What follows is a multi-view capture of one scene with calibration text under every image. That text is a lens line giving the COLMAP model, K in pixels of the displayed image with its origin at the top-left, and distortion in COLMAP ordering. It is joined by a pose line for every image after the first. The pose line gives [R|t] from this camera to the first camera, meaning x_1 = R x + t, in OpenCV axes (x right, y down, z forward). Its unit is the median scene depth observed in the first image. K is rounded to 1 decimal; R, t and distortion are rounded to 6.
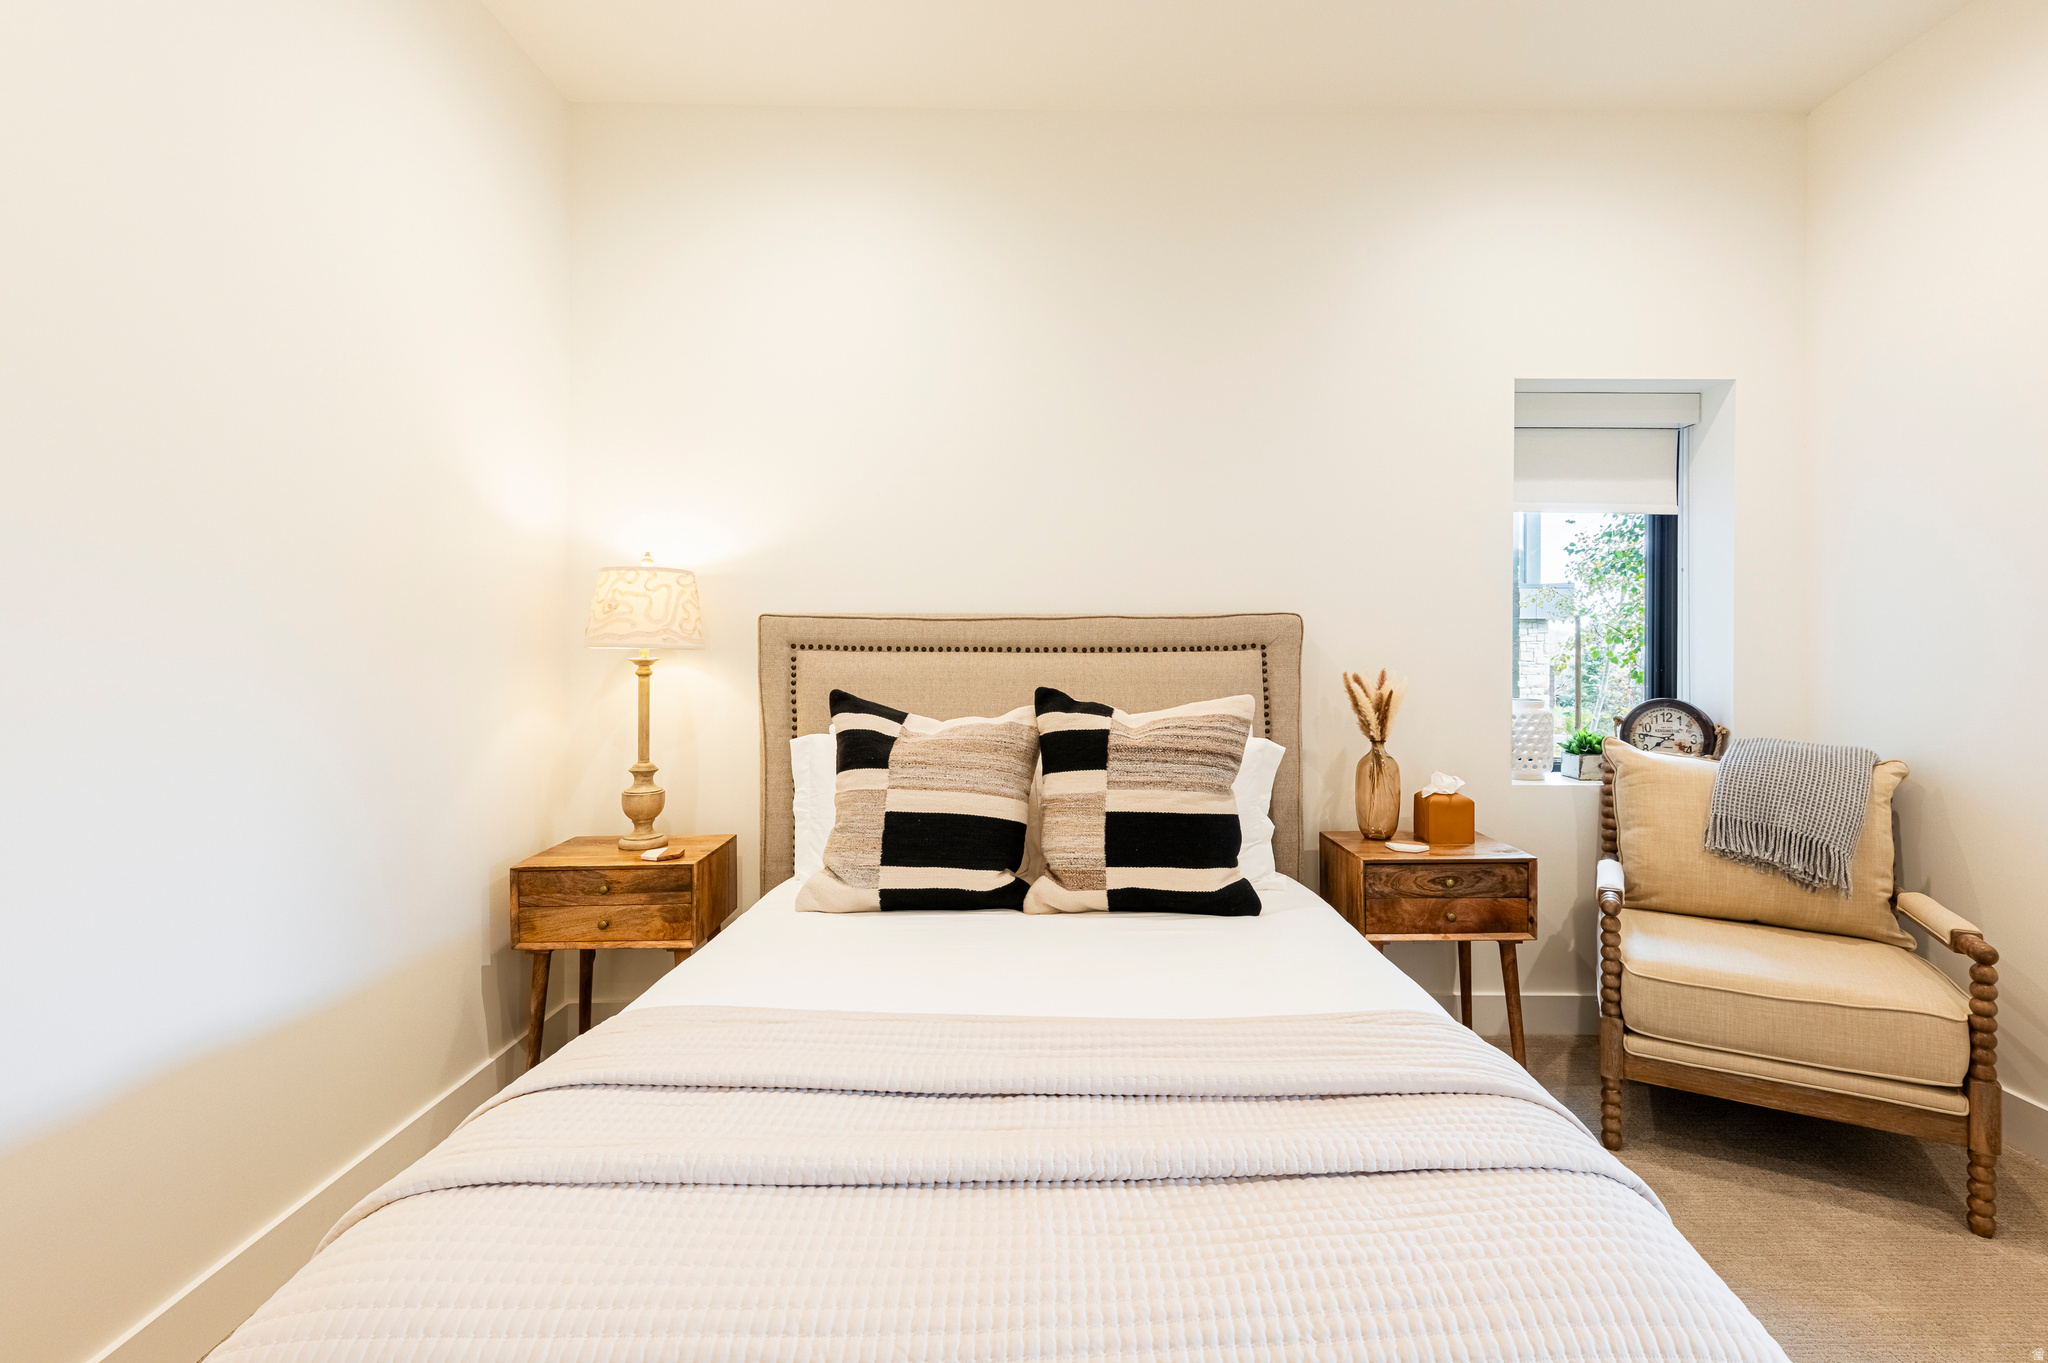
lens RADIAL K [[955.9, 0, 969.2], [0, 955.9, 647.3], [0, 0, 1]] dist [0.012598, -0.000463]
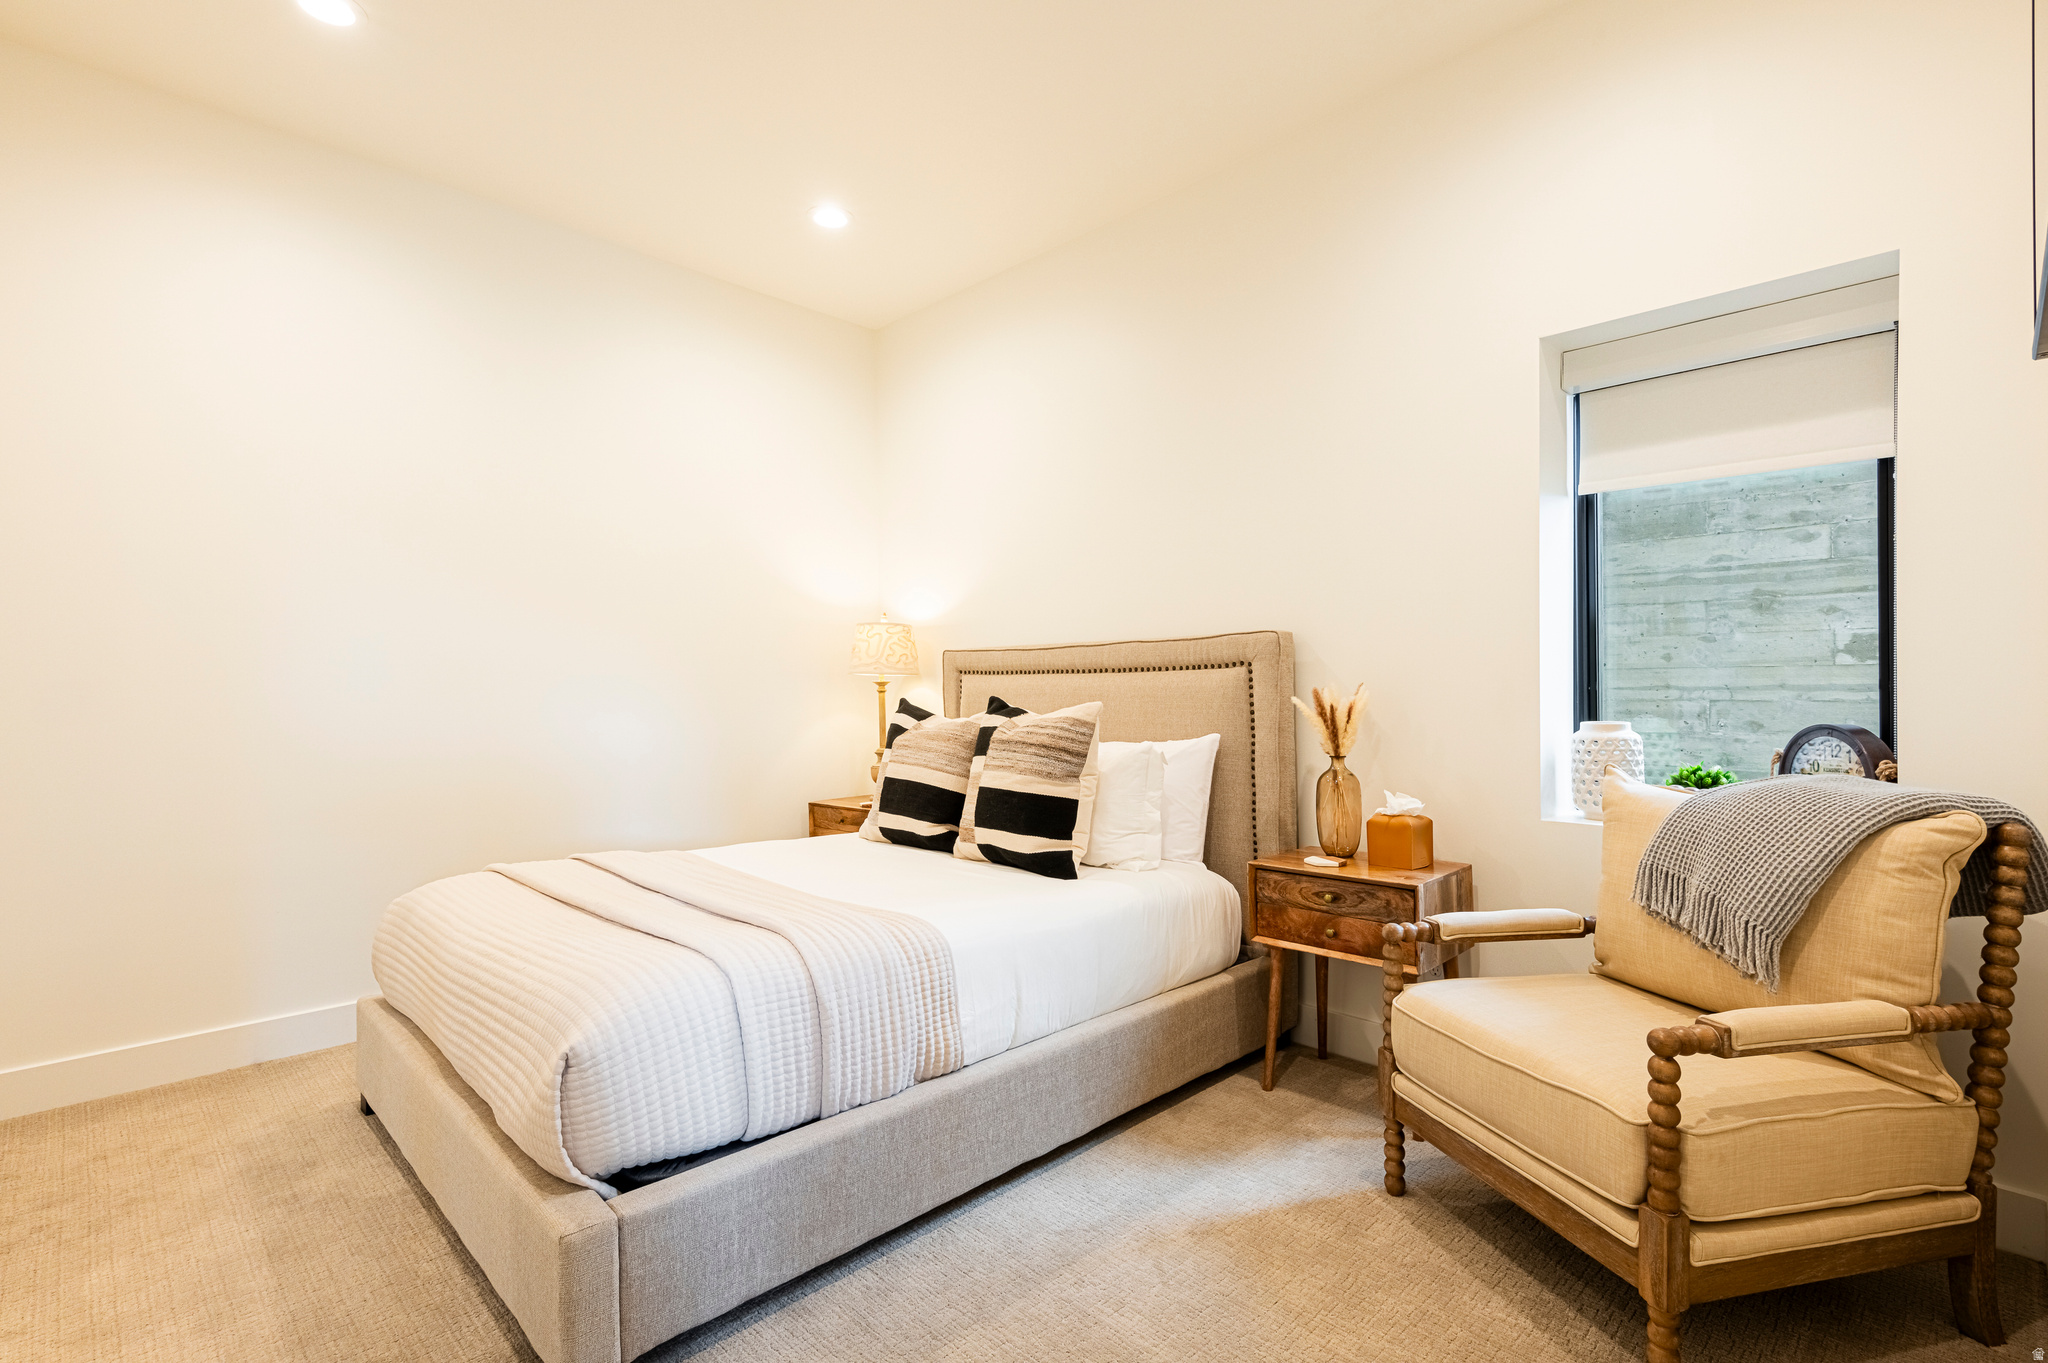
lens RADIAL K [[930.0, 0, 1026.1], [0, 930.0, 695.9], [0, 0, 1]] dist [0.014930, -0.004762]
pose [[0.697918, -0.000546, -0.716178, 1.049945], [0.001952, 0.999997, 0.001140, 0.040064], [0.716175, -0.002194, 0.697917, 0.122269]]
